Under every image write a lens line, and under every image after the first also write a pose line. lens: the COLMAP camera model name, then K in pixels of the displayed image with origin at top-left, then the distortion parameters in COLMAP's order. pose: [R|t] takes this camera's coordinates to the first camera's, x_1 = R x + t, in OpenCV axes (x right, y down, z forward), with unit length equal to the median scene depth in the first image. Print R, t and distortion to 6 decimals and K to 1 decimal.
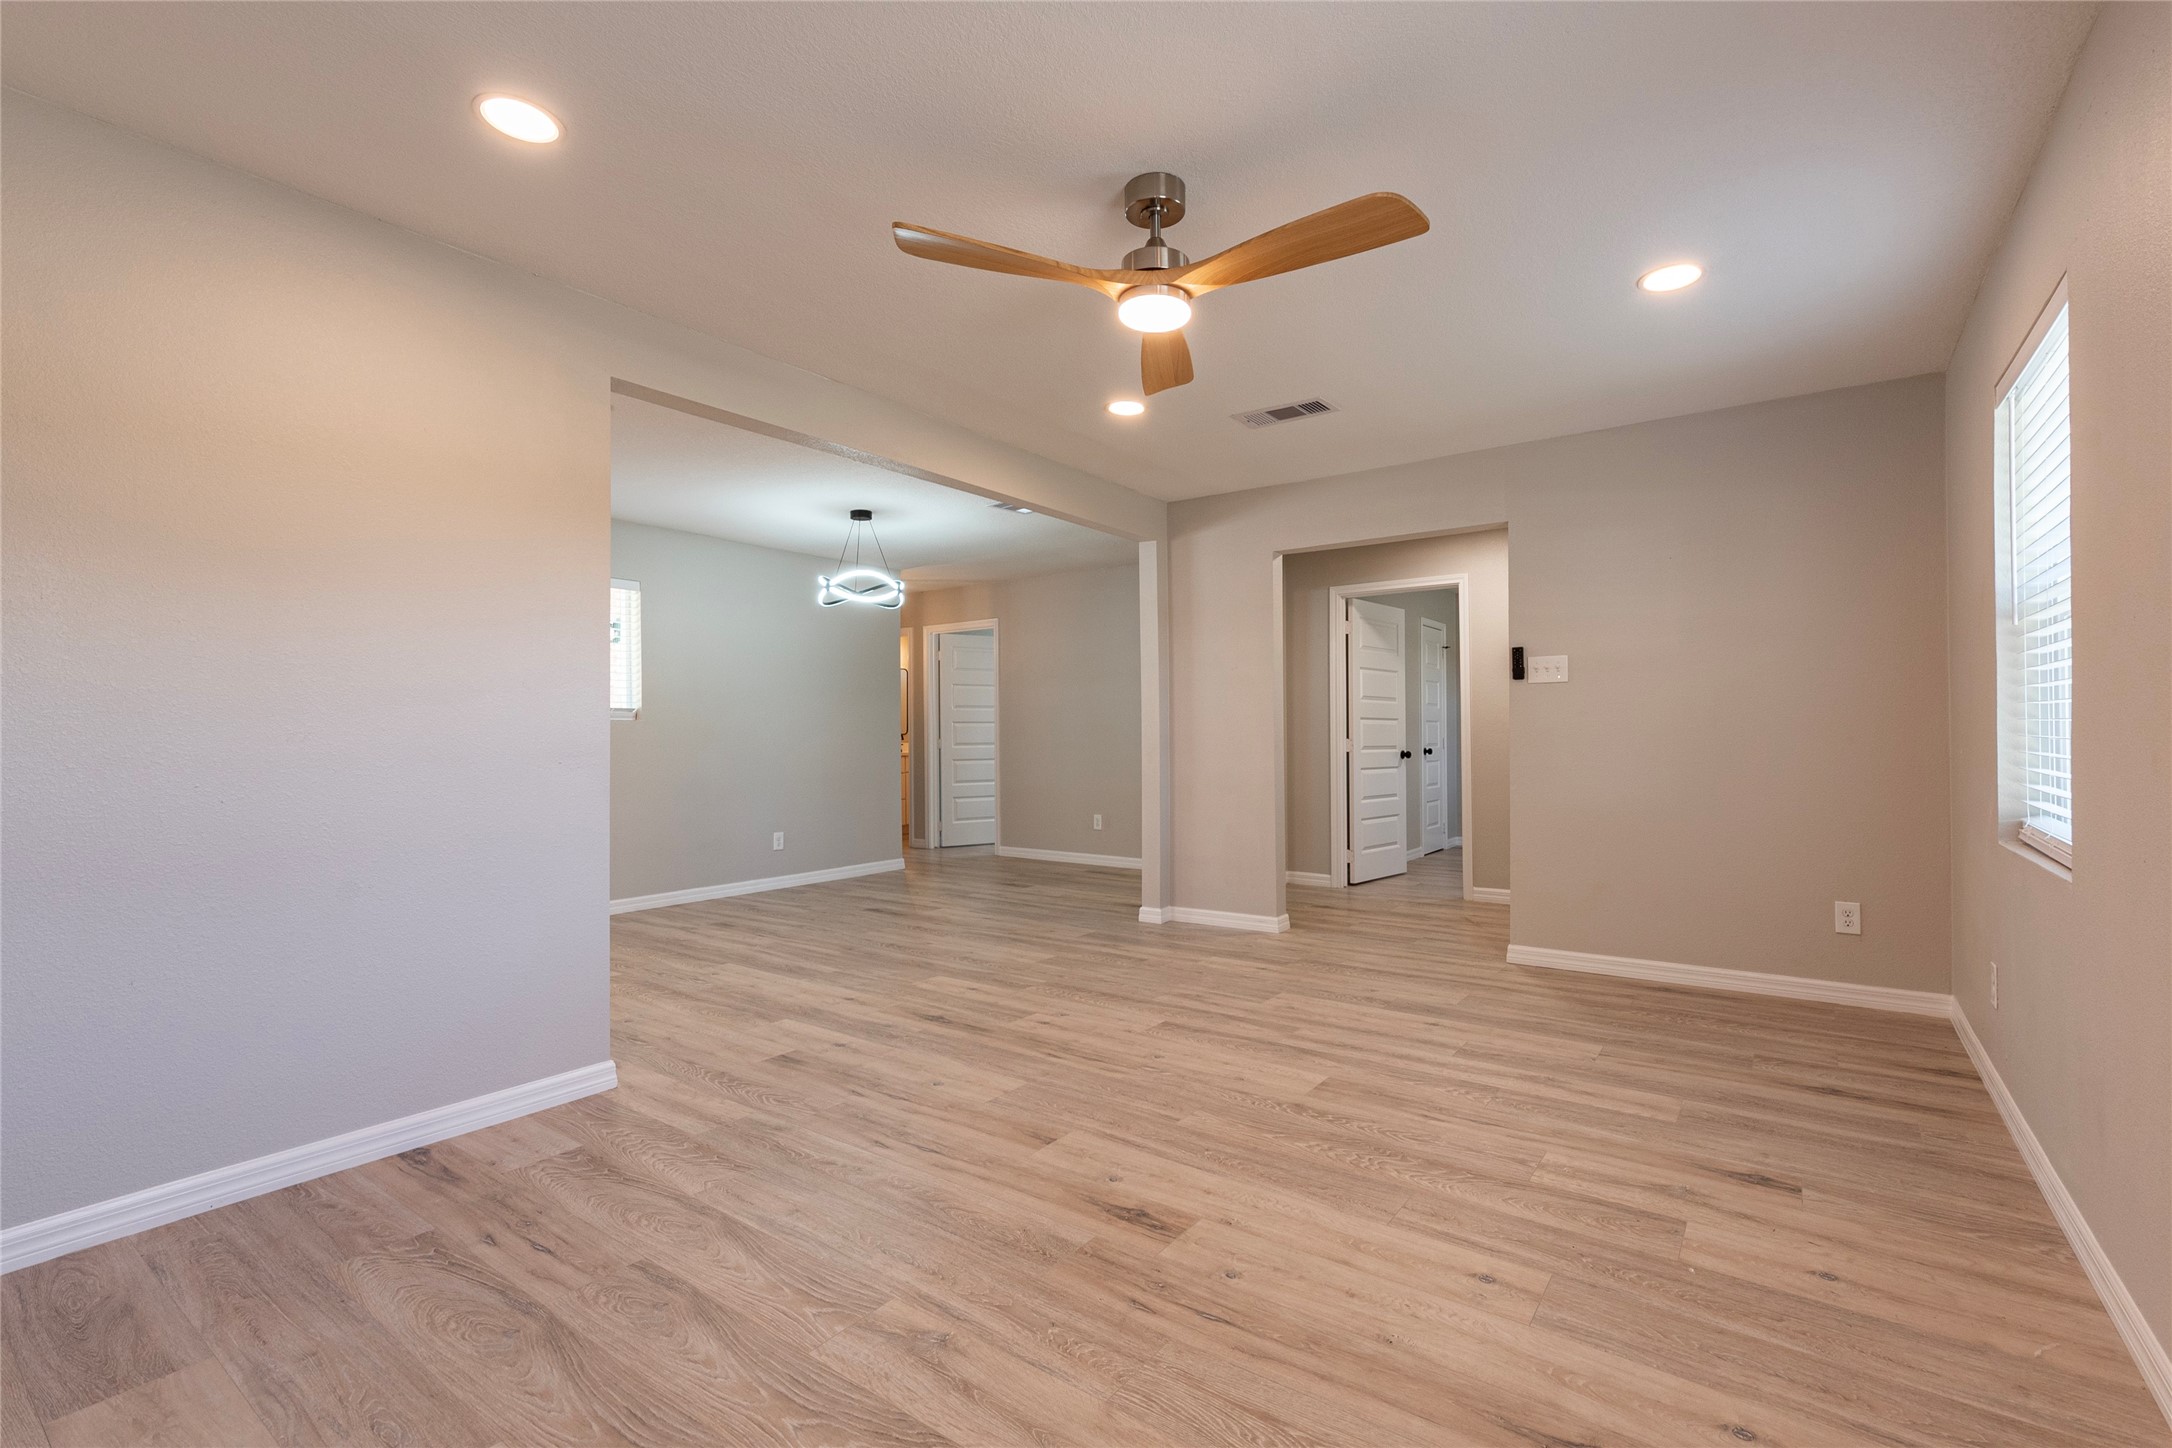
lens RADIAL K [[976.5, 0, 1096.6], [0, 976.5, 712.3], [0, 0, 1]] dist [0.002179, -0.000227]
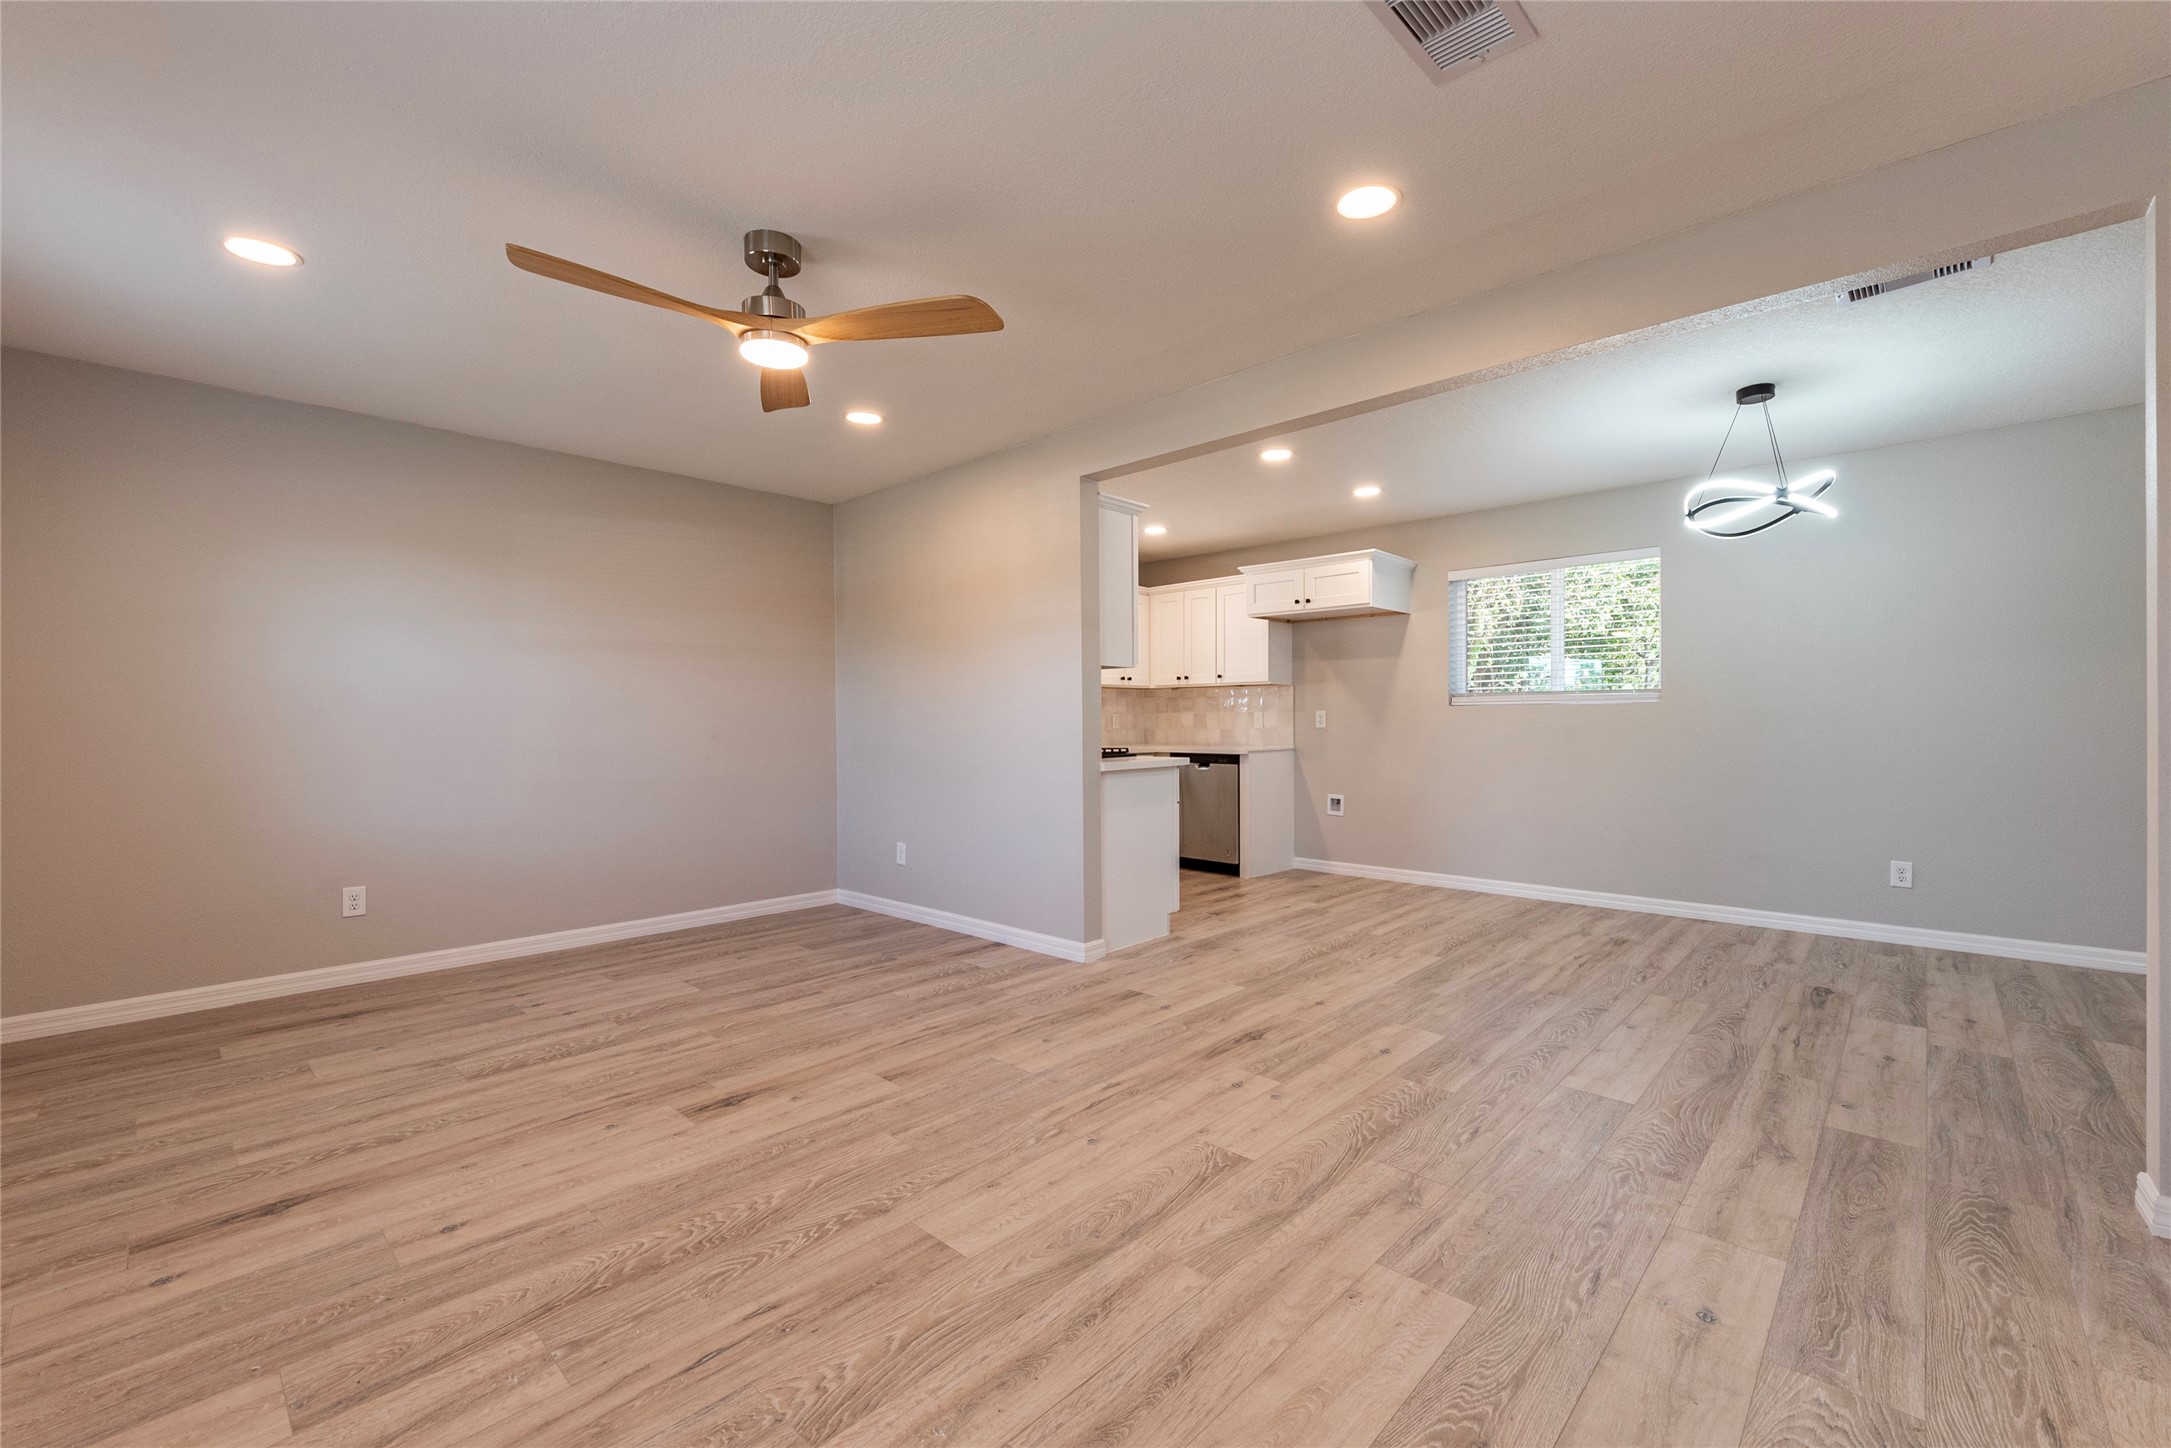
lens RADIAL K [[893.4, 0, 1086.6], [0, 893.4, 721.1], [0, 0, 1]] dist [-0.002990, -0.001764]
pose [[-0.129858, 0.005865, -0.991515, 0.695282], [0.026869, 0.999636, 0.002394, 0.016361], [0.991168, -0.026330, -0.129969, 0.998101]]
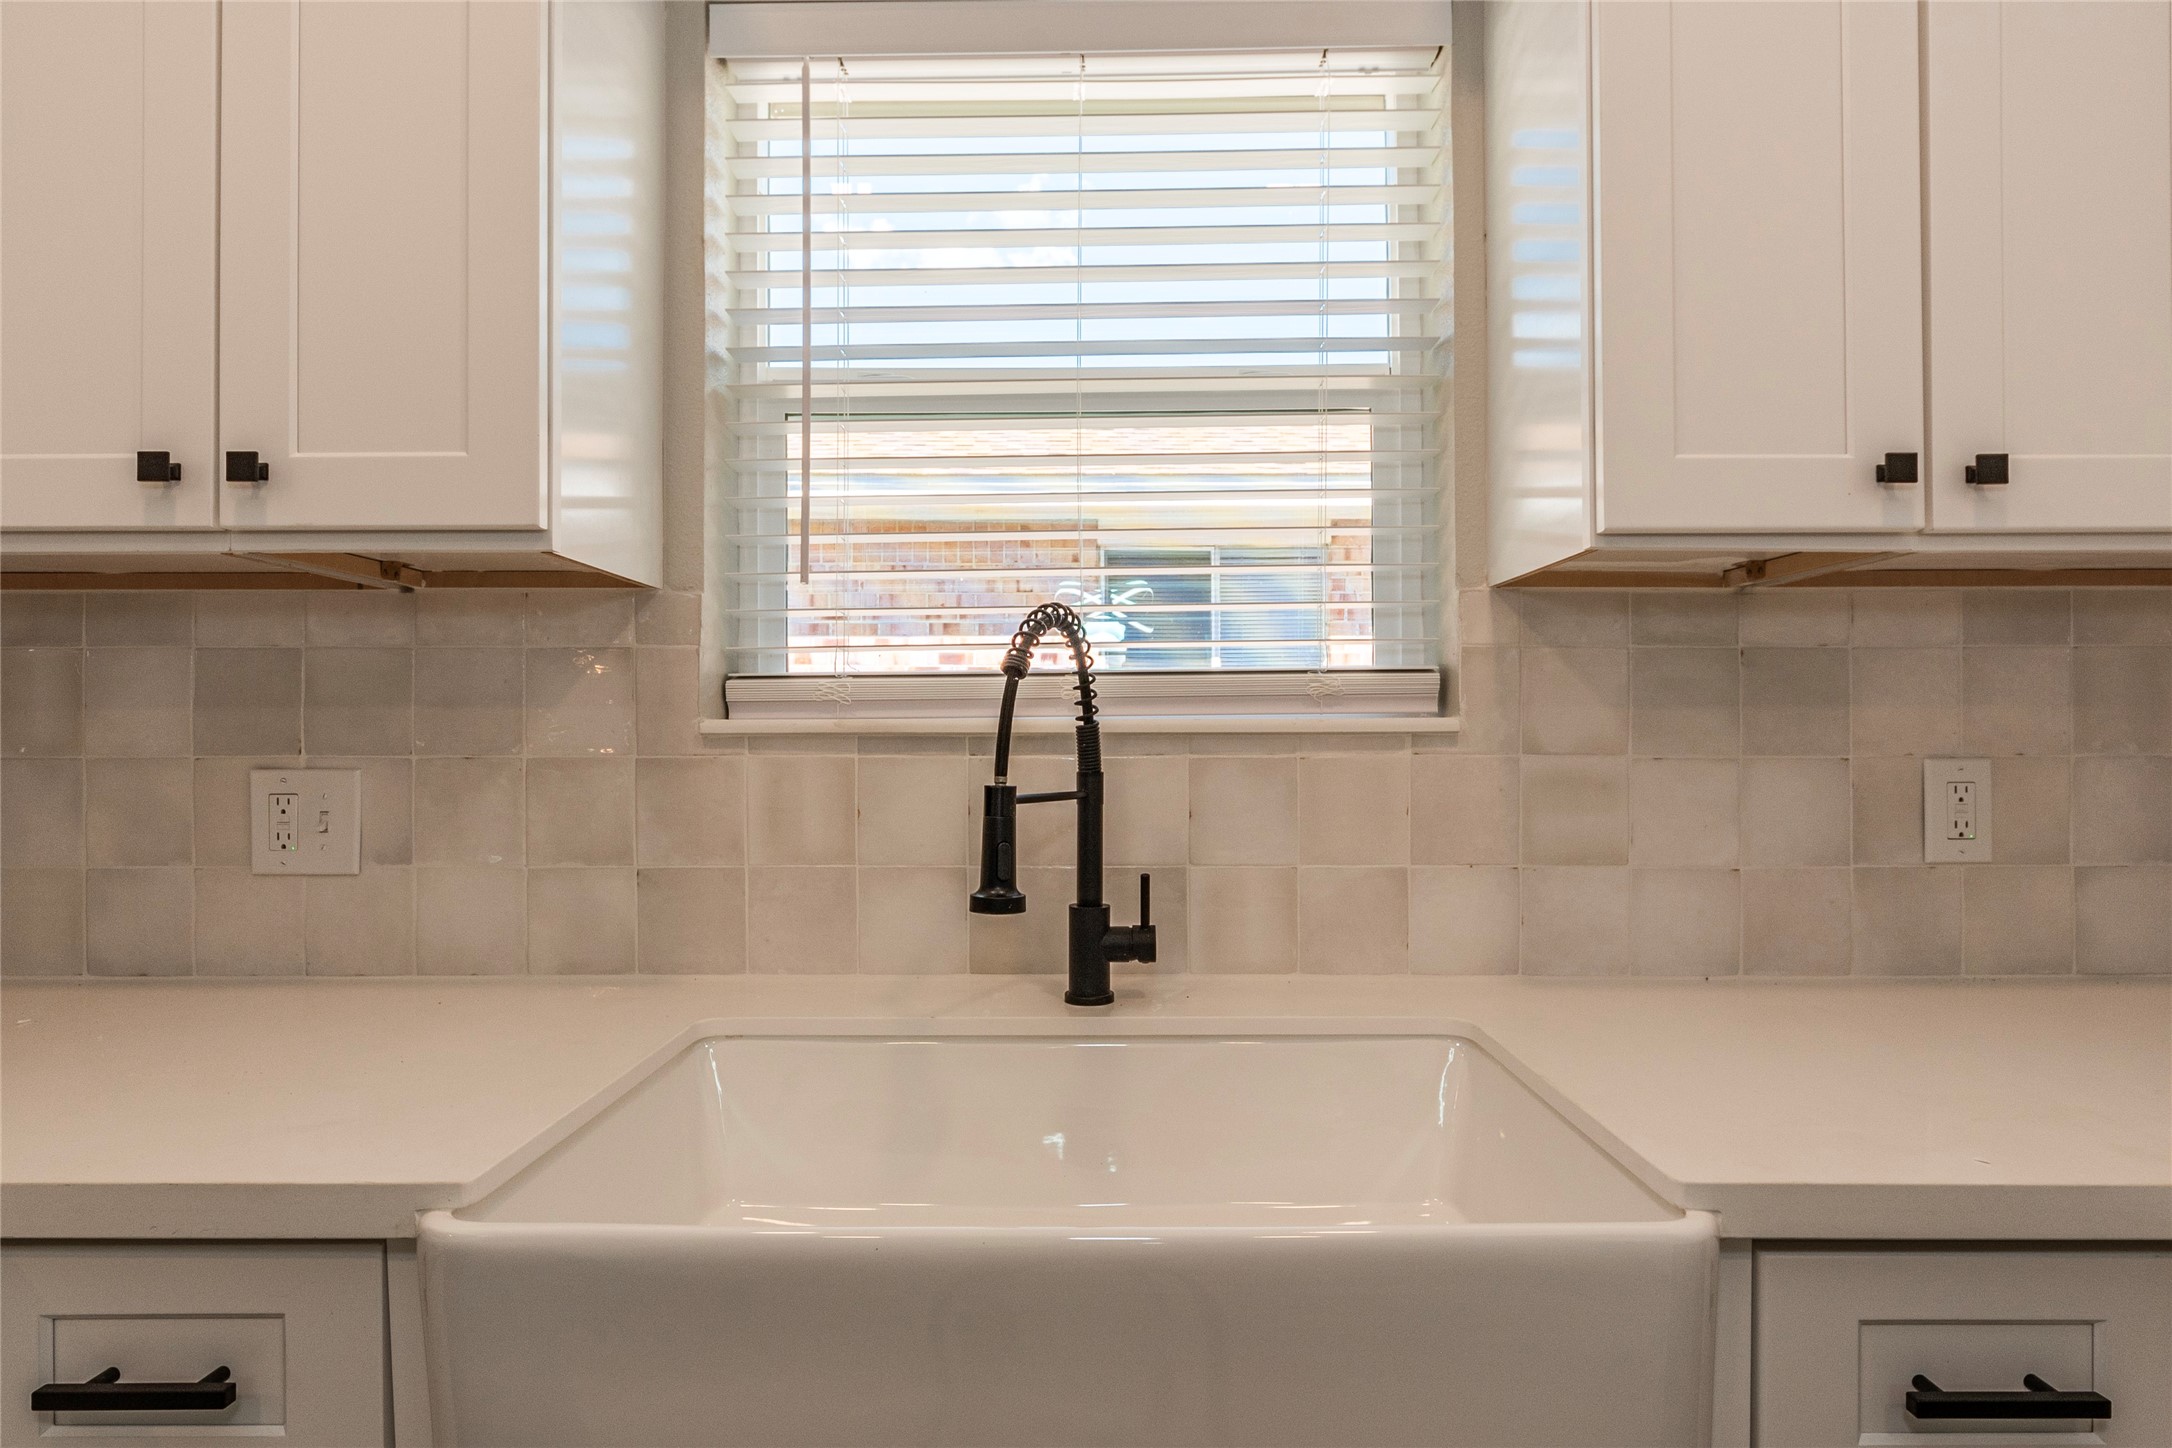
lens RADIAL K [[1229.0, 0, 1101.9], [0, 1229.0, 728.0], [0, 0, 1]] dist [0.003428, -0.002763]
pose [[-0.806820, 0.005501, -0.590772, -0.866480], [0.020637, 0.999609, -0.018877, -0.002205], [0.590437, -0.027423, -0.806618, 0.961793]]
